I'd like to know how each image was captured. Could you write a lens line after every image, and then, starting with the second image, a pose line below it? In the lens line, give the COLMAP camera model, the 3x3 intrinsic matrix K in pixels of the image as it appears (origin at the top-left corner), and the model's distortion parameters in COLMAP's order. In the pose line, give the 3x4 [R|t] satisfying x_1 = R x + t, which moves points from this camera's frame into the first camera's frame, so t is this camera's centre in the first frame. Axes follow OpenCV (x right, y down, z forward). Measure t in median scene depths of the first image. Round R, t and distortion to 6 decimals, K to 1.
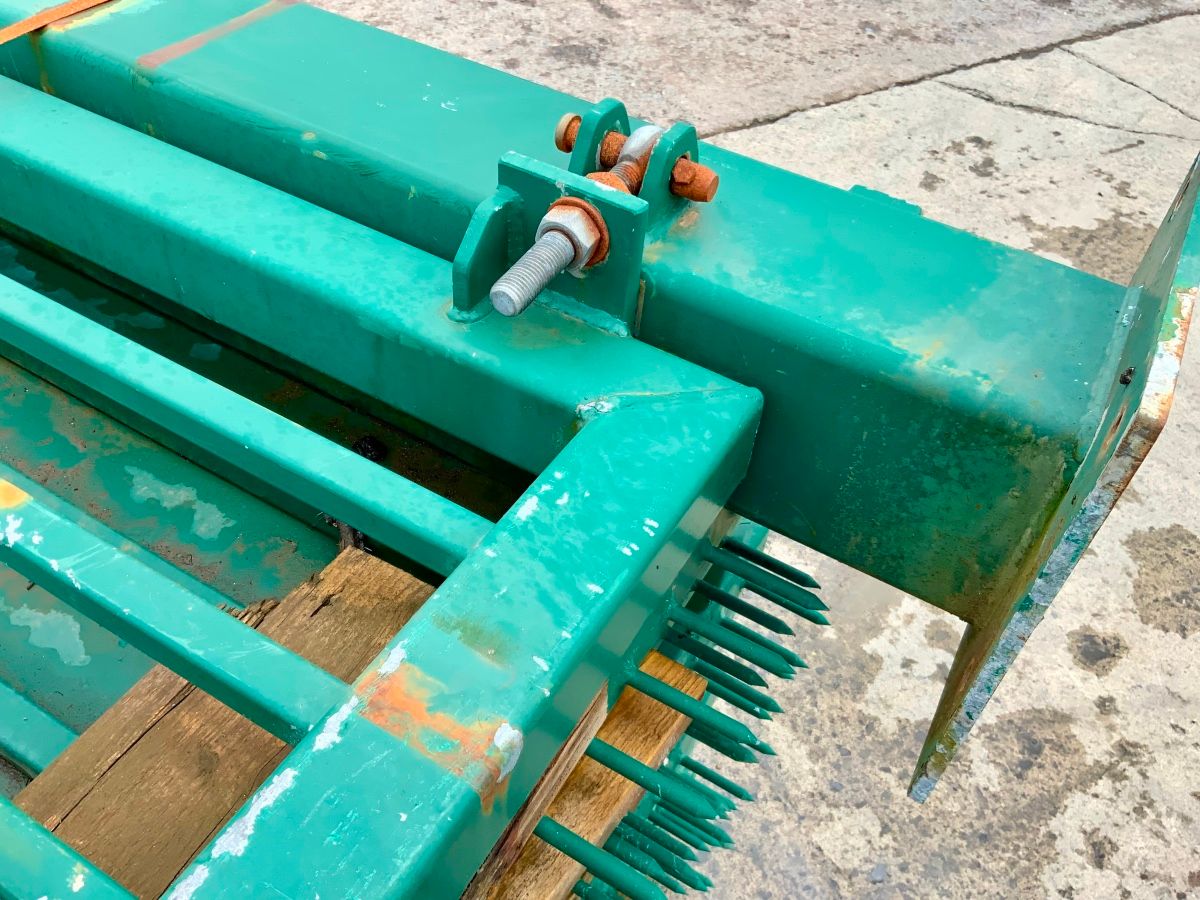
lens RADIAL K [[1015.1, 0, 600.0], [0, 1015.1, 450.0], [0, 0, 1]] dist [0.013074, 0.001377]
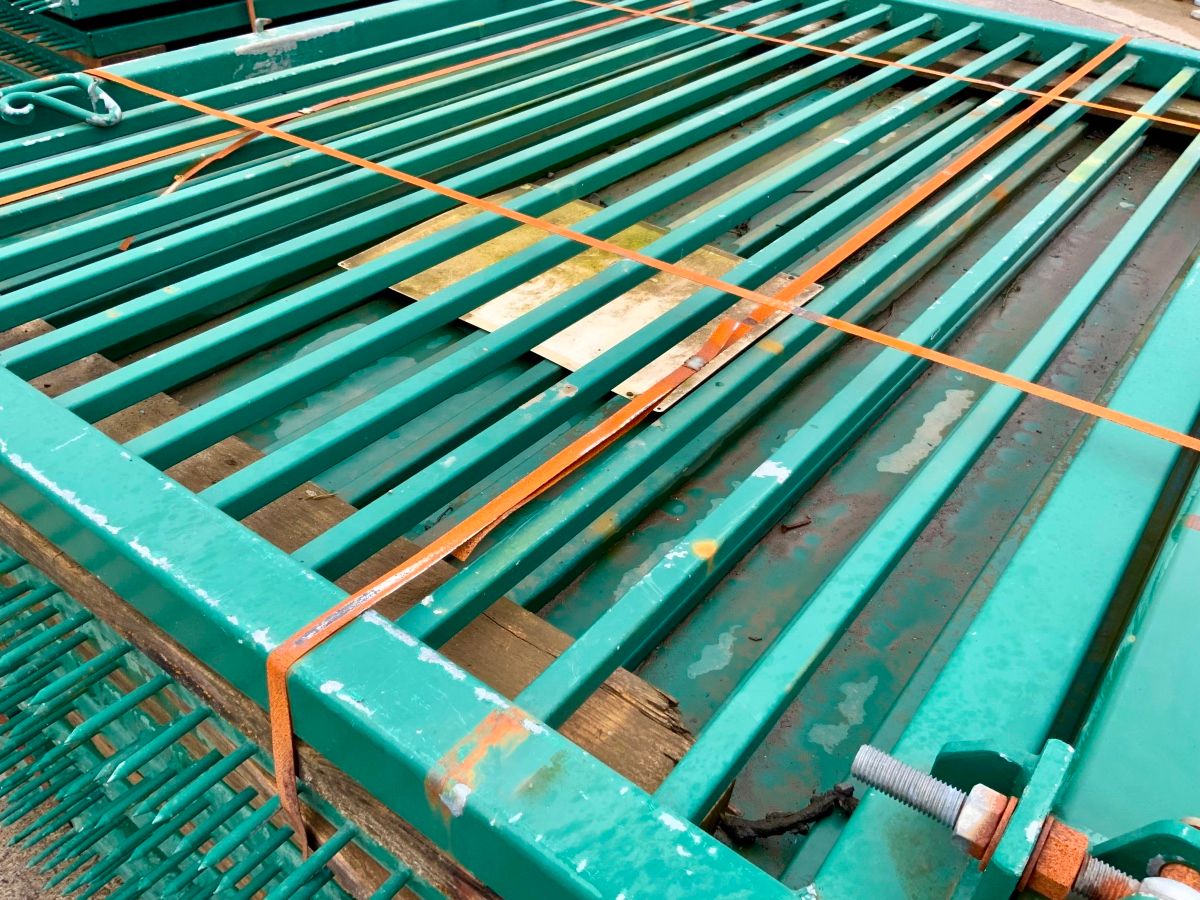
lens RADIAL K [[1015.1, 0, 600.0], [0, 1015.1, 450.0], [0, 0, 1]] dist [0.013074, 0.001377]
pose [[-0.114730, 0.528386, -0.841216, 0.719269], [-0.759297, 0.499385, 0.417232, -0.600145], [0.640550, 0.686602, 0.343908, 0.293739]]
